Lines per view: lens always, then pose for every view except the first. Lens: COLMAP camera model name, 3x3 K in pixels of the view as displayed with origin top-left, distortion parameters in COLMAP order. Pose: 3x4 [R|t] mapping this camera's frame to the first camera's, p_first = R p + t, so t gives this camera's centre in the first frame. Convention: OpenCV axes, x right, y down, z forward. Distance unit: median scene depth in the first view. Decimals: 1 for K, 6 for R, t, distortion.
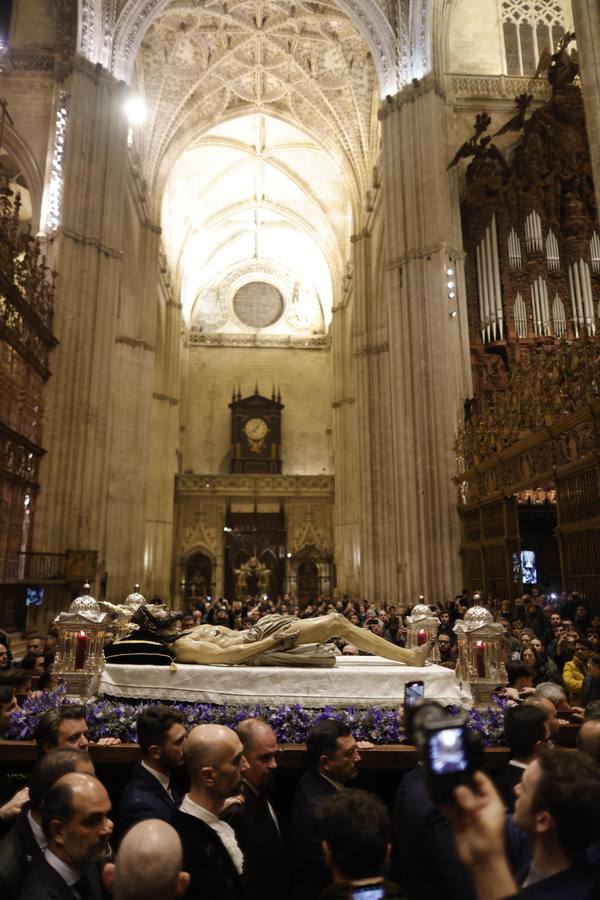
lens RADIAL K [[610.2, 0, 300.0], [0, 610.2, 450.0], [0, 0, 1]] dist [-0.003913, 0.066662]
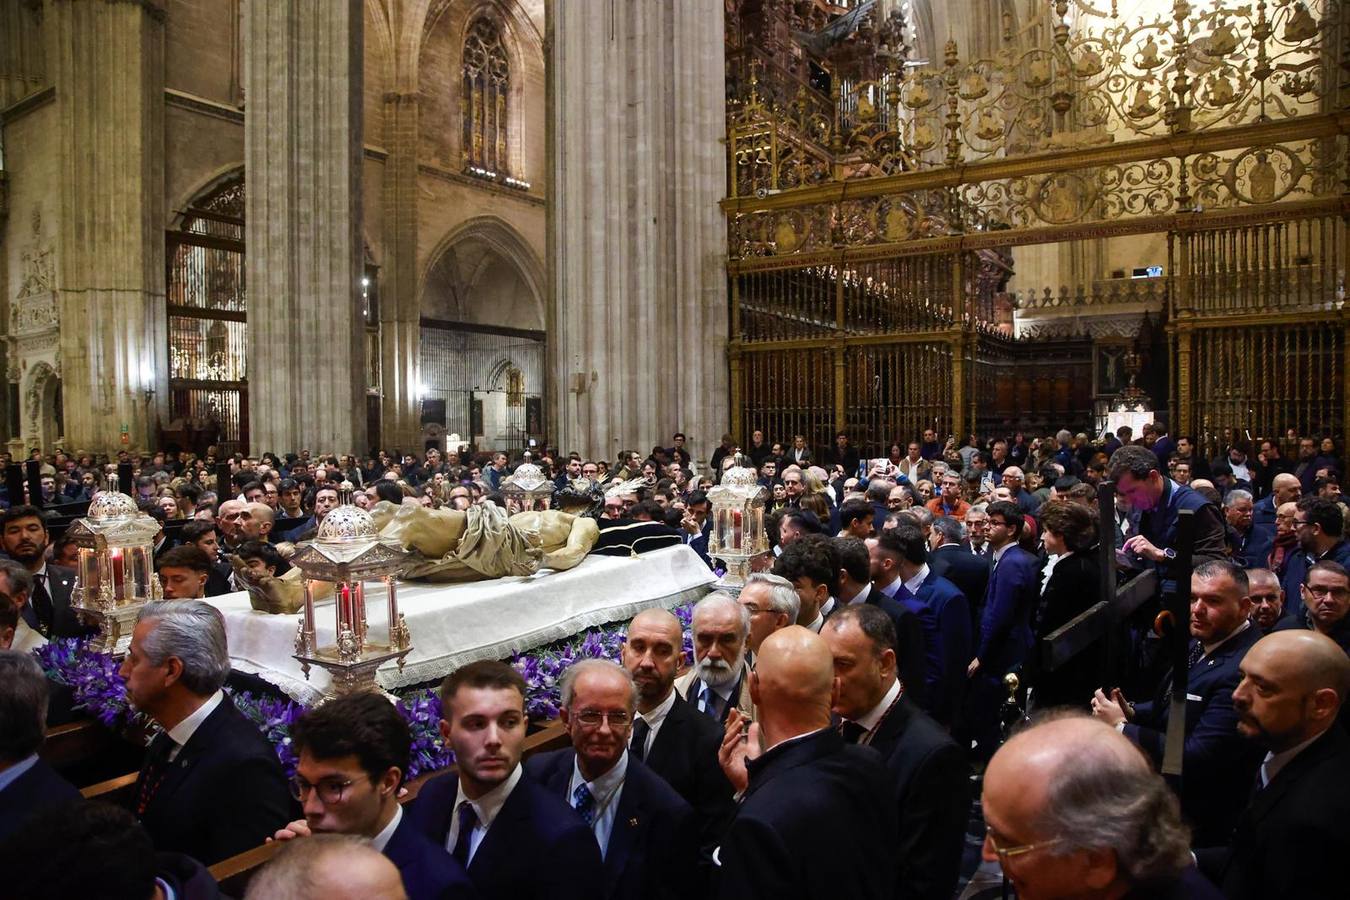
lens RADIAL K [[915.5, 0, 679.6], [0, 915.5, 460.8], [0, 0, 1]] dist [-0.124995, 0.068738]
pose [[0.591659, -0.033091, 0.805509, -0.156527], [-0.166522, 0.972594, 0.162268, 0.060963], [-0.788803, -0.230142, 0.569934, 0.261134]]
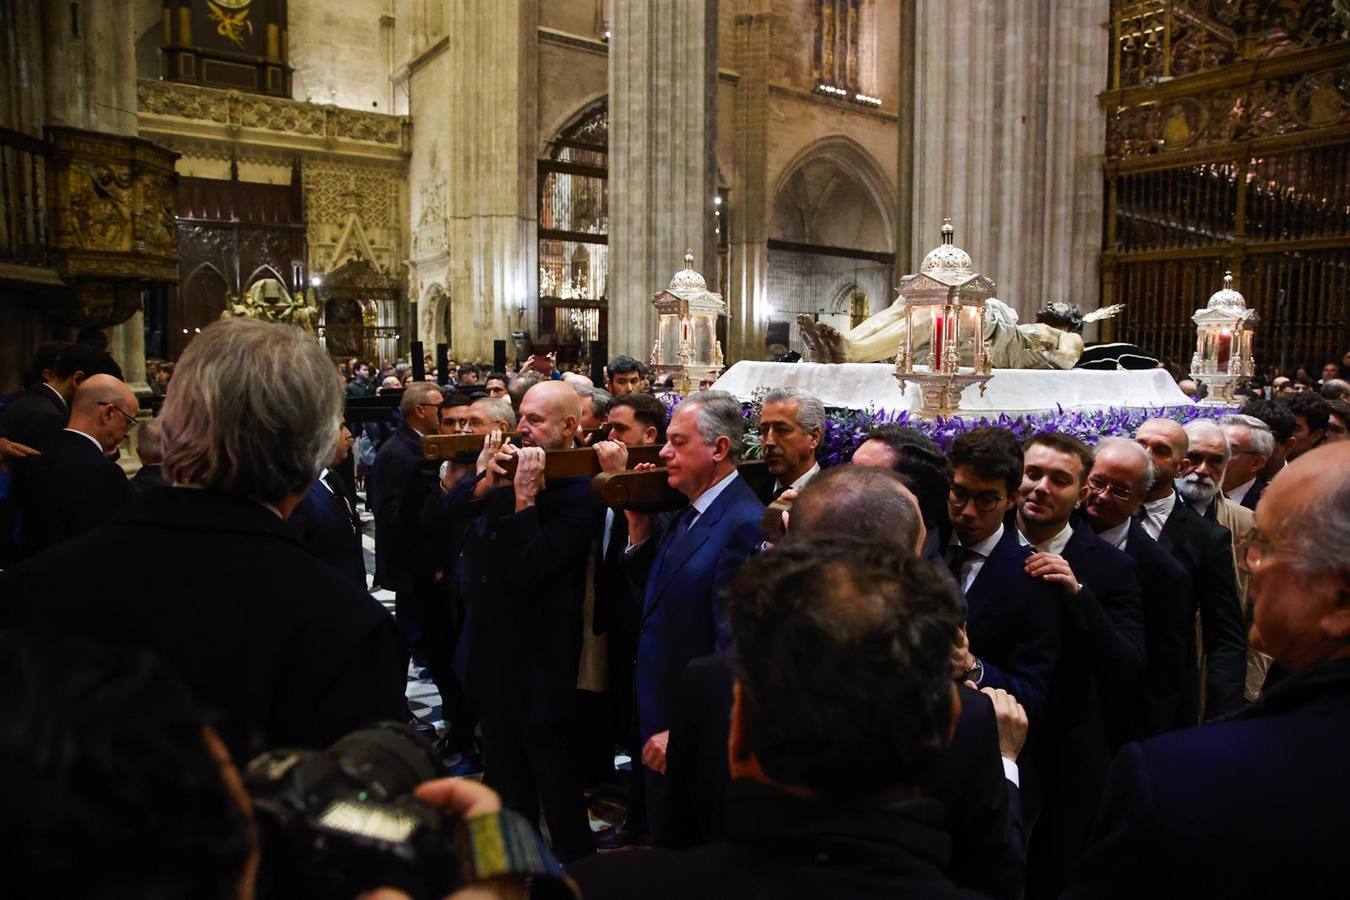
lens RADIAL K [[915.5, 0, 679.6], [0, 915.5, 460.8], [0, 0, 1]] dist [-0.124995, 0.068738]
pose [[0.841371, -0.050293, 0.538113, -0.156156], [-0.129028, 0.948178, 0.290362, 0.067768], [-0.524831, -0.313734, 0.791280, 0.265294]]
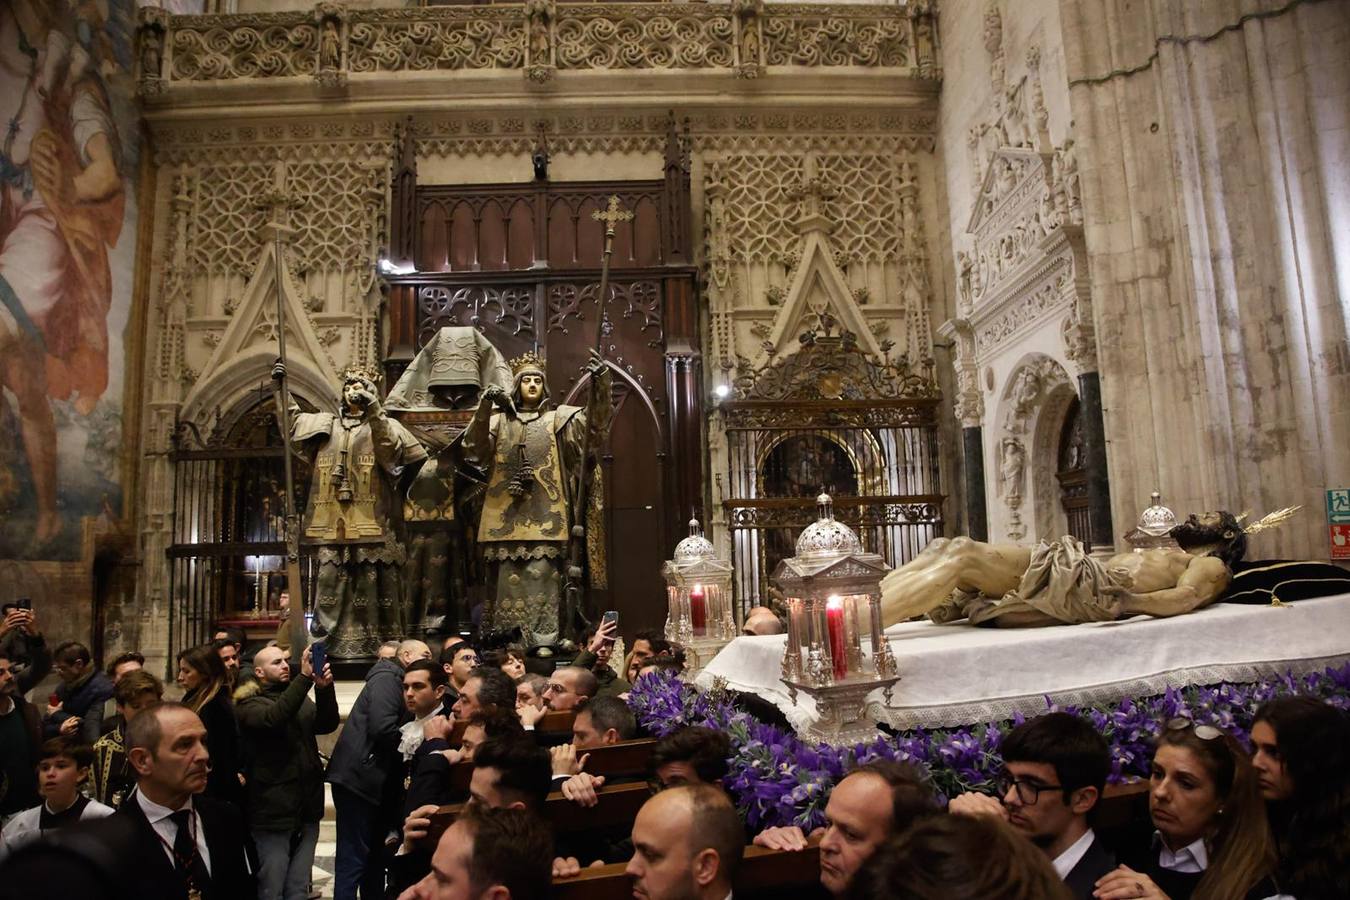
lens RADIAL K [[915.5, 0, 679.6], [0, 915.5, 460.8], [0, 0, 1]] dist [-0.124995, 0.068738]
pose [[0.999100, -0.027118, -0.032611, -0.021715], [0.030417, 0.993970, 0.105353, 0.161935], [0.029558, -0.106250, 0.993900, 0.705447]]
